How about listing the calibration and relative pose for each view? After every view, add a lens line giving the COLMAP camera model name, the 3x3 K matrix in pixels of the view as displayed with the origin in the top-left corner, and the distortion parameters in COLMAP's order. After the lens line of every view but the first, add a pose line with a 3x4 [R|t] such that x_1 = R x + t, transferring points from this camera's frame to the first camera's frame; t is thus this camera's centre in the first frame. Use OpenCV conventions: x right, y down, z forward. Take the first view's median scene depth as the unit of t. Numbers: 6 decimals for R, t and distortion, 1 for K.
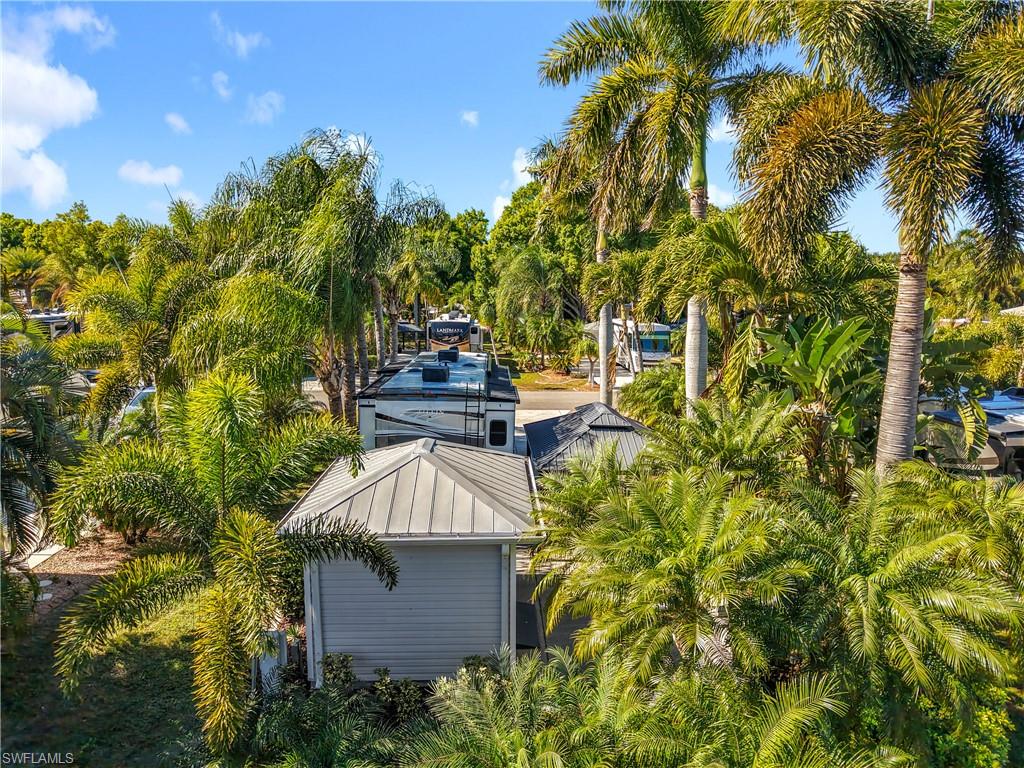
lens RADIAL K [[699.9, 0, 477.1], [0, 699.9, 383.2], [0, 0, 1]] dist [-0.004901, -0.003830]
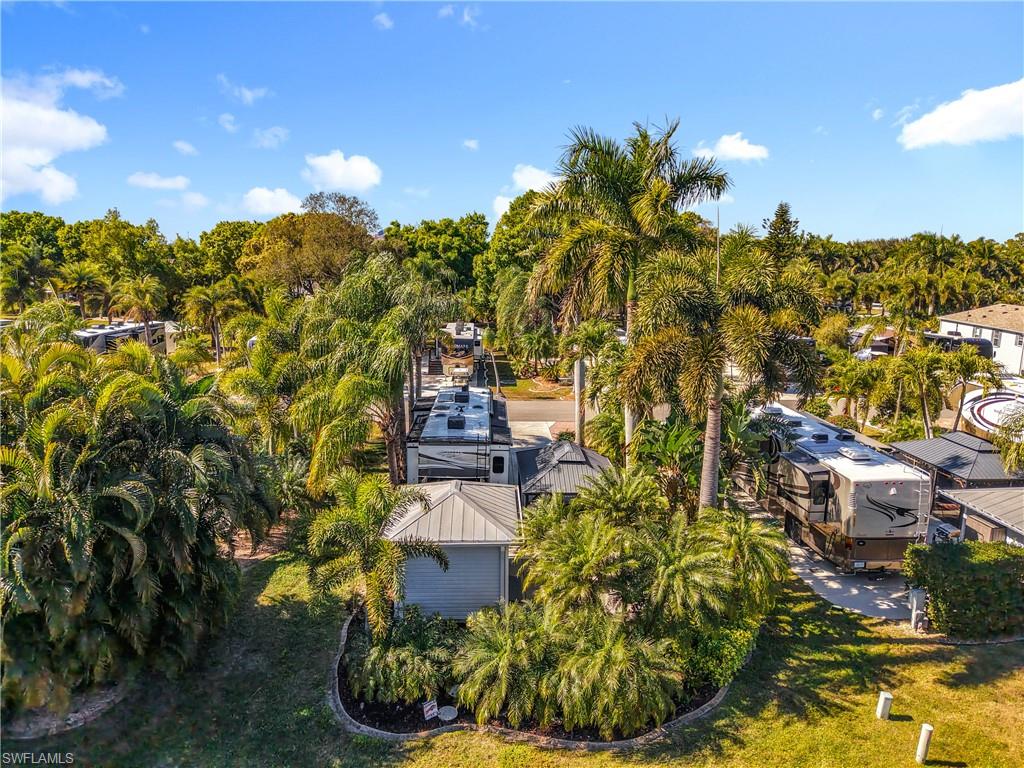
lens RADIAL K [[699.9, 0, 477.1], [0, 699.9, 383.2], [0, 0, 1]] dist [-0.004901, -0.003830]
pose [[0.999999, -0.000284, 0.001612, -0.024381], [0.000215, 0.999078, 0.042941, -0.225040], [-0.001622, -0.042941, 0.999076, -0.668453]]
